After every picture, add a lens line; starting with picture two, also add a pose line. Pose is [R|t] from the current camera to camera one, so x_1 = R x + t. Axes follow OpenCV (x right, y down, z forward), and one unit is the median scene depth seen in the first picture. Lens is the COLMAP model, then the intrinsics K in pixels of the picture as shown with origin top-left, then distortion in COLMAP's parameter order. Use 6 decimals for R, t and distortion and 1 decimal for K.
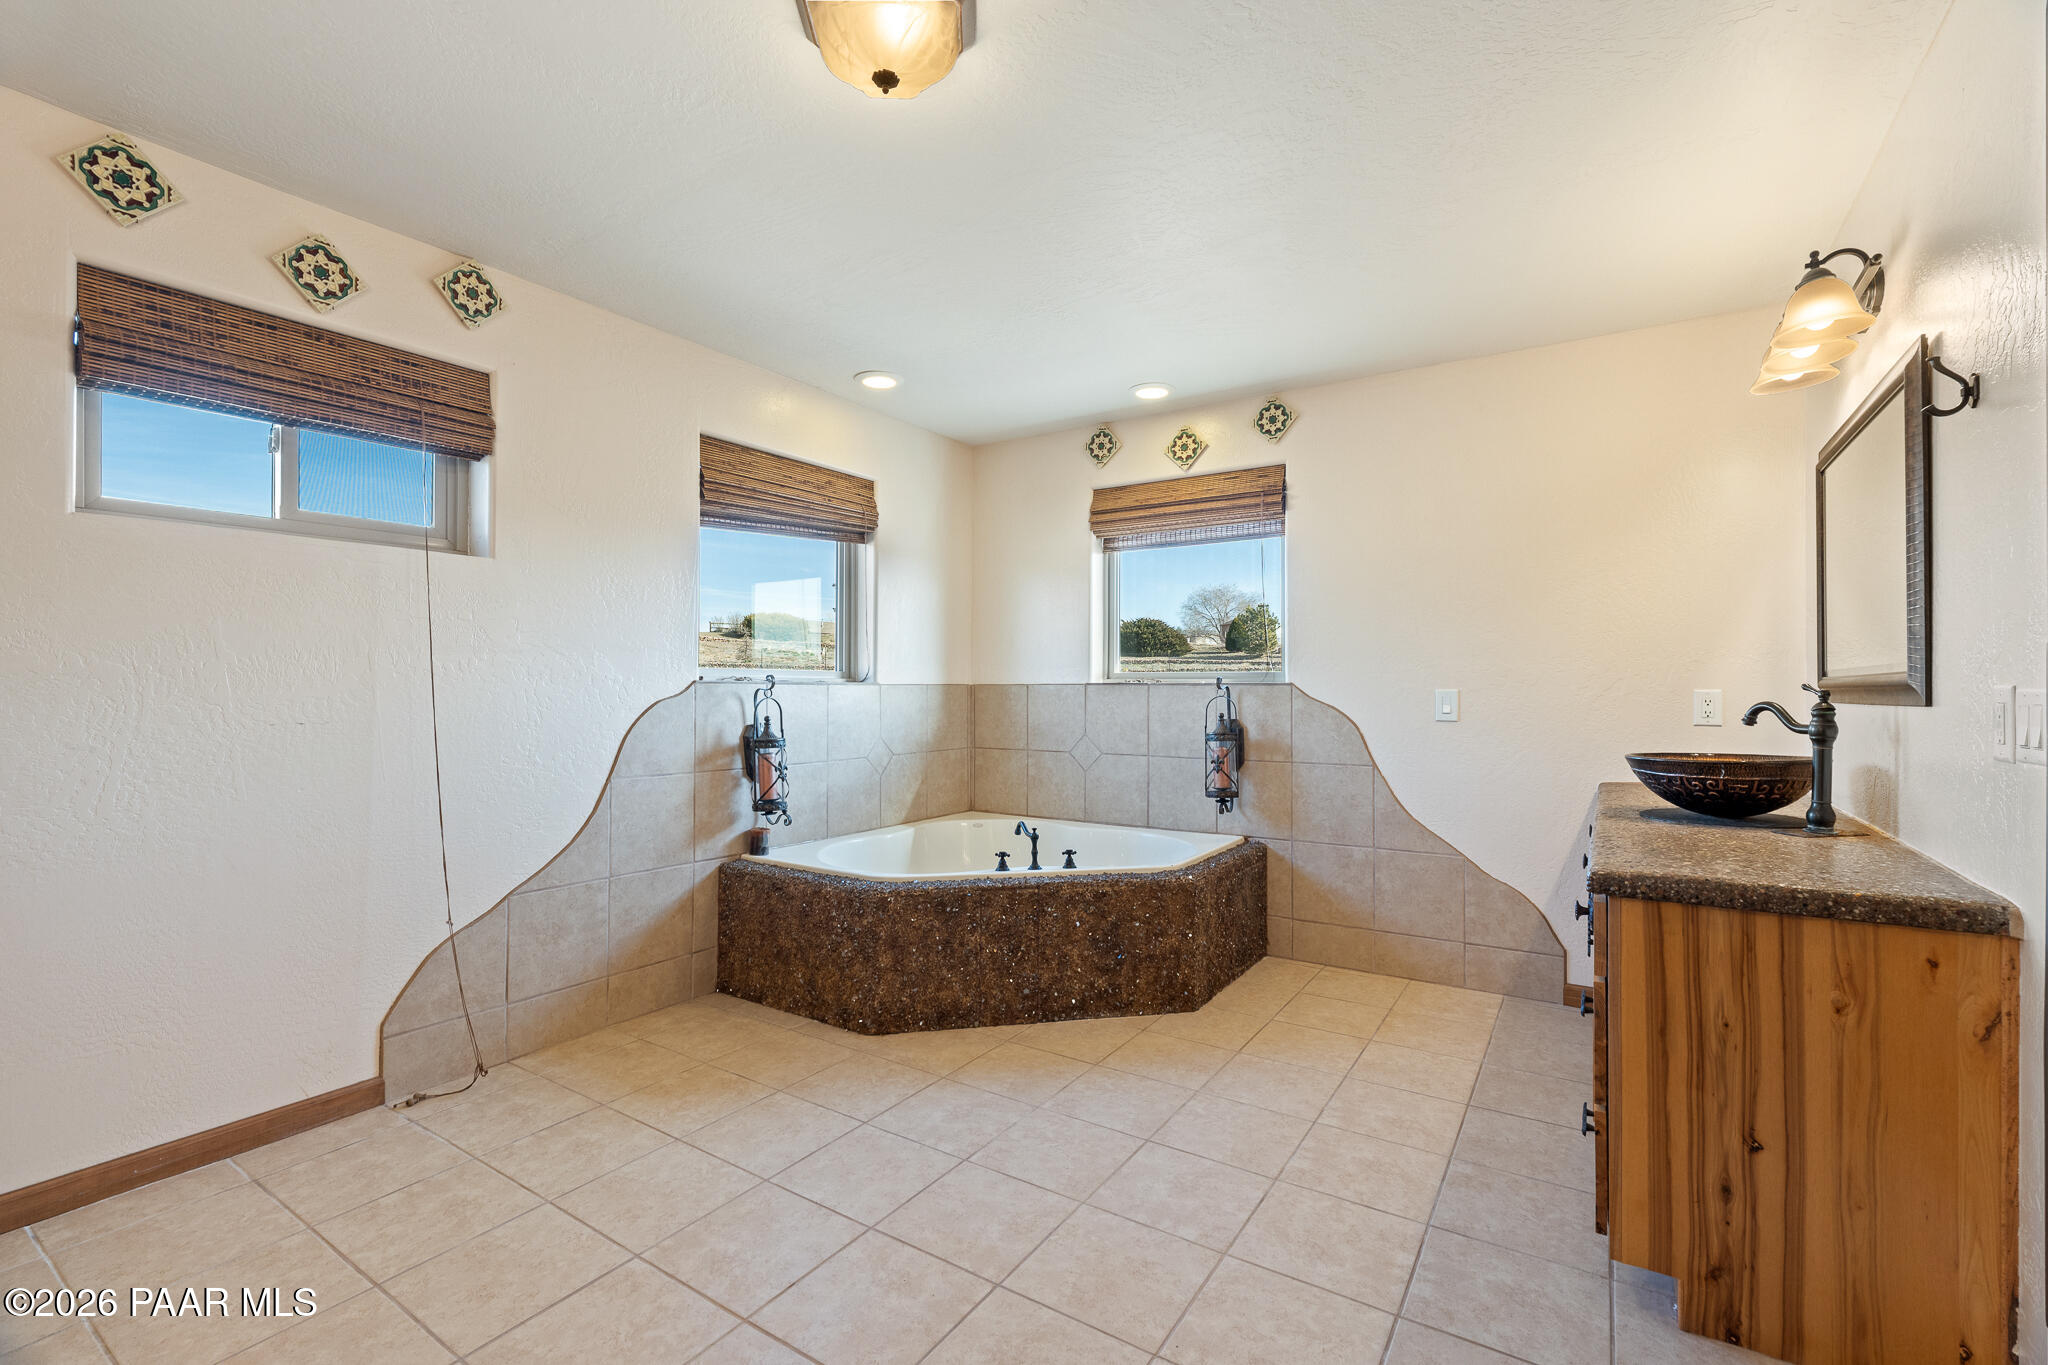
lens RADIAL K [[902.5, 0, 1020.5], [0, 902.5, 676.8], [0, 0, 1]] dist [-0.005676, 0.000485]
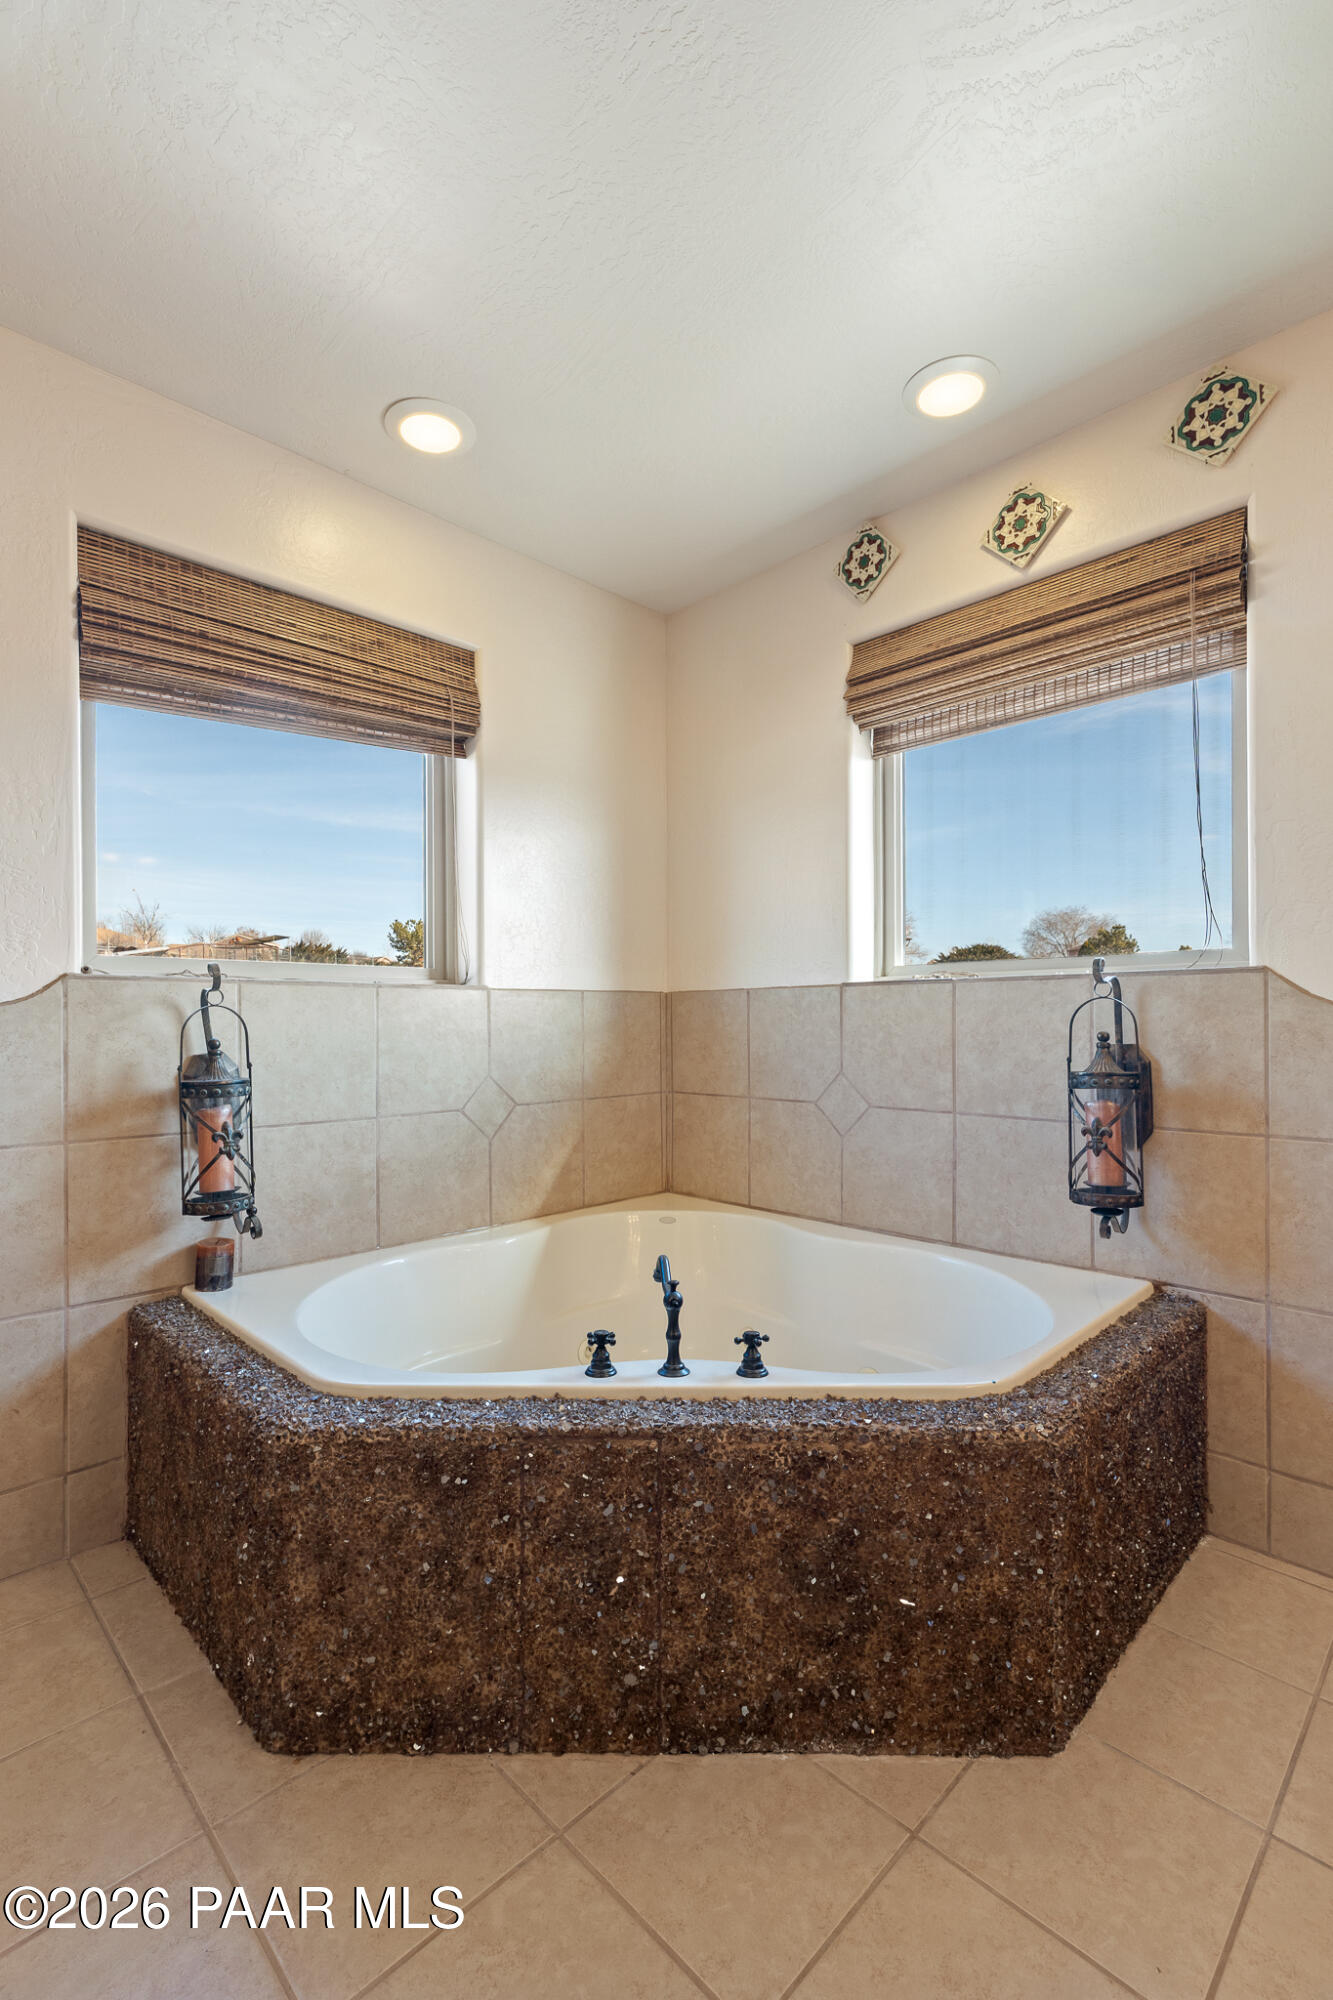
lens RADIAL K [[881.3, 0, 664.7], [0, 881.3, 1019.9], [0, 0, 1]] dist [-0.005676, 0.000485]
pose [[0.977666, -0.007680, -0.210026, 0.090058], [0.010334, 0.999880, 0.011541, 0.025800], [0.209912, -0.013454, 0.977628, 0.483388]]
